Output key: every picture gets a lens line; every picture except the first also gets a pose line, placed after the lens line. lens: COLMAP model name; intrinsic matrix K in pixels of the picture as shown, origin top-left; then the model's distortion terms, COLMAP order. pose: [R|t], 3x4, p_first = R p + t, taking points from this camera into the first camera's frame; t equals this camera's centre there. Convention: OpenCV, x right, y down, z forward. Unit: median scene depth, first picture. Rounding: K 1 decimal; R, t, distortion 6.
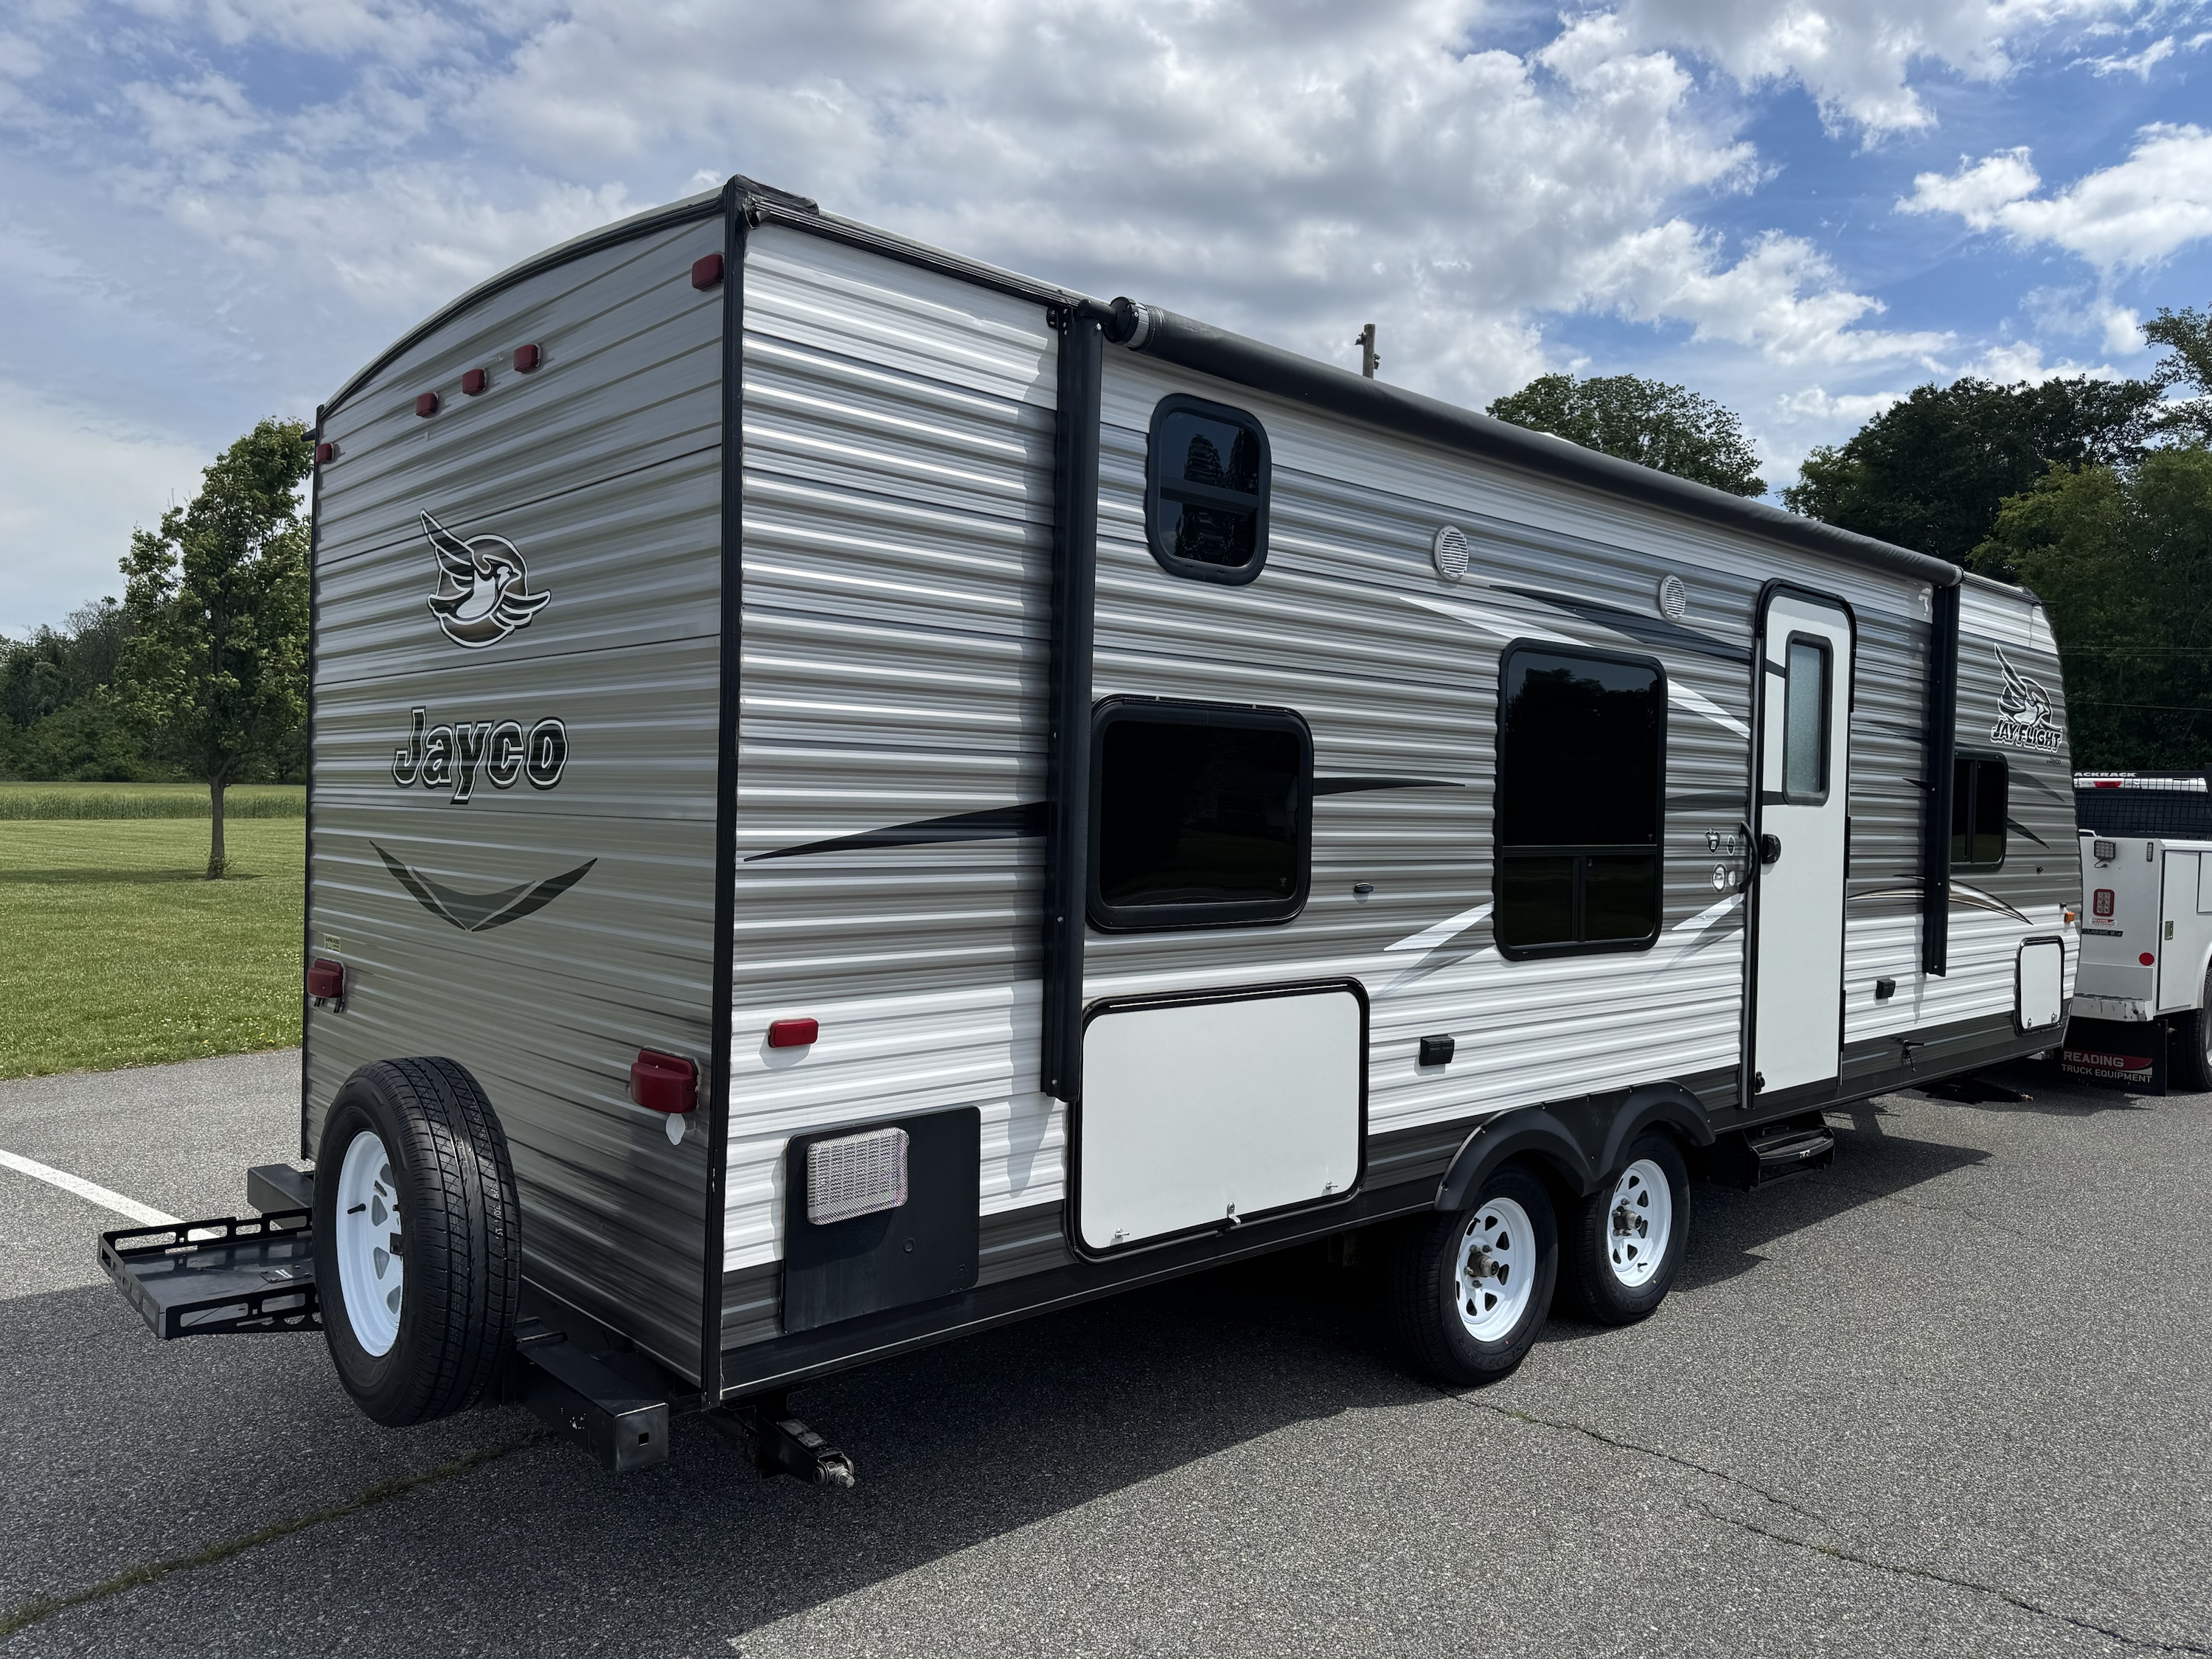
lens RADIAL K [[1555.9, 0, 1119.5], [0, 1555.9, 827.9], [0, 0, 1]] dist [0.060182, -0.068900]
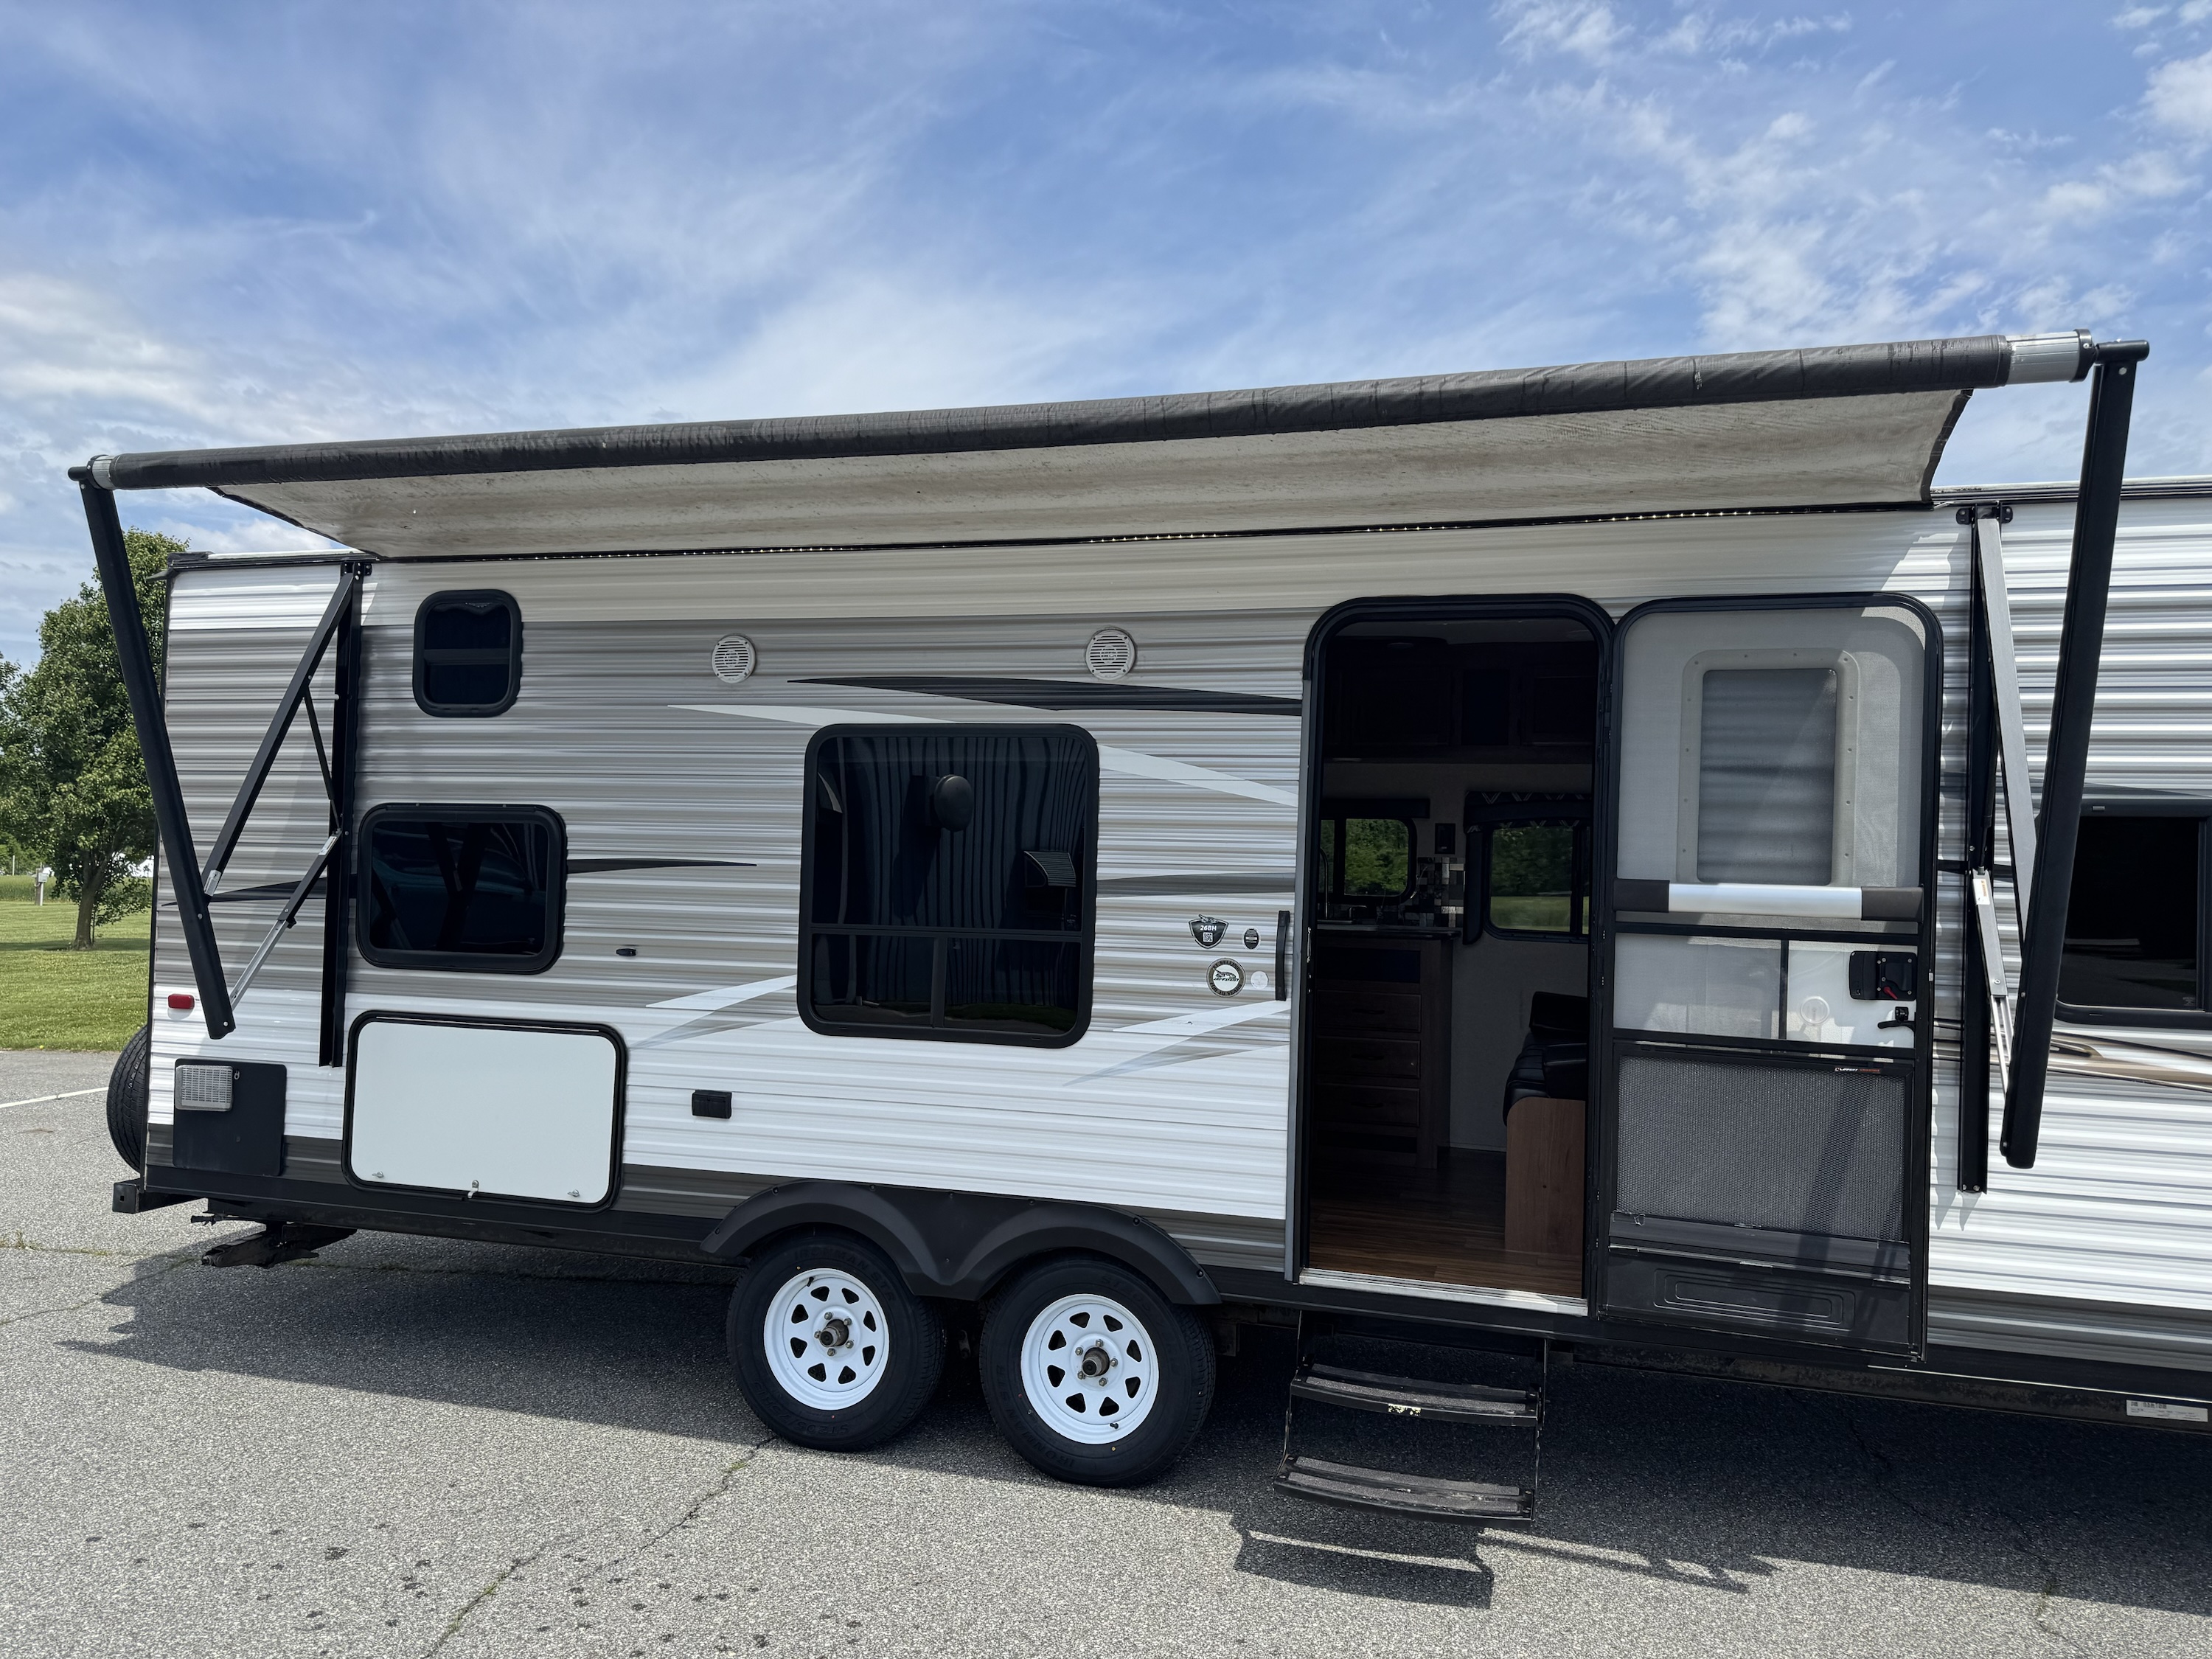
lens RADIAL K [[1555.9, 0, 1121.2], [0, 1555.9, 822.6], [0, 0, 1]] dist [0.060182, -0.068900]
pose [[0.520488, -0.035579, -0.853127, 1.389714], [-0.028382, 0.997859, -0.058931, 0.000057], [0.853397, 0.054886, 0.518364, 0.697786]]
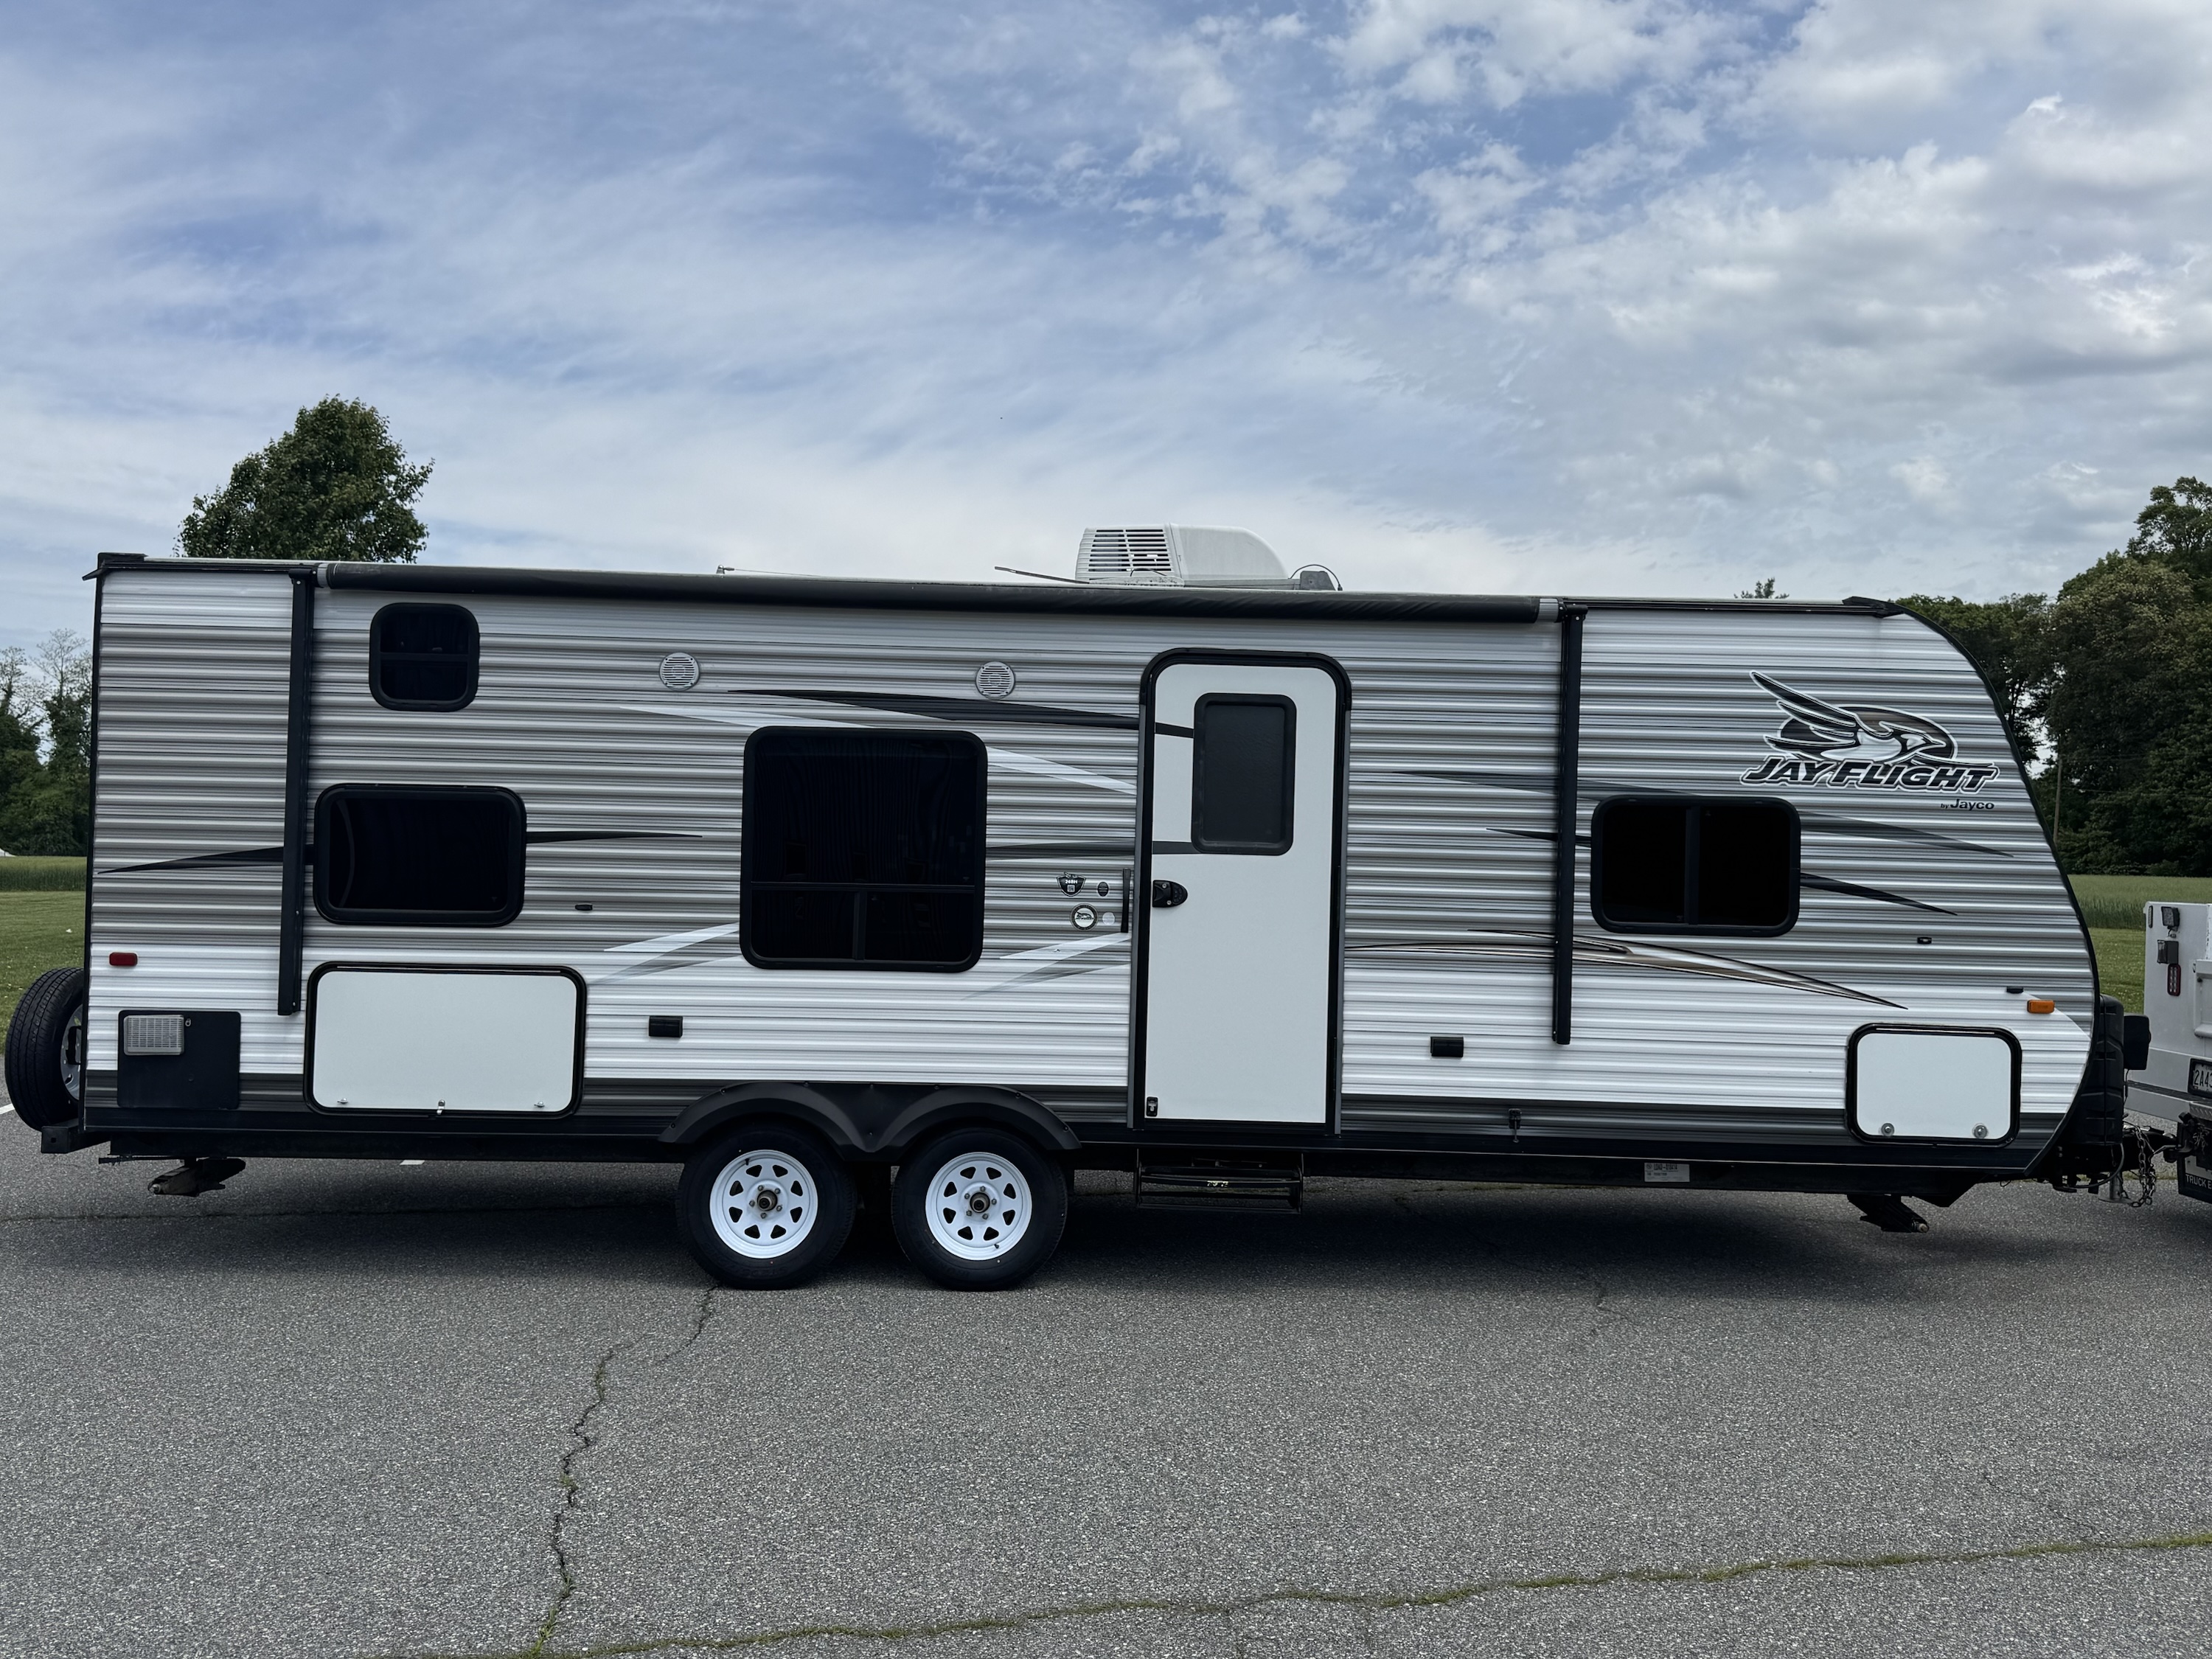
lens RADIAL K [[1784.9, 0, 1101.9], [0, 1784.9, 838.8], [0, 0, 1]] dist [0.077983, -0.098881]
pose [[0.751963, -0.010131, -0.659127, 1.645696], [-0.016815, 0.999262, -0.034541, 0.025044], [0.658990, 0.037057, 0.751238, 0.048569]]
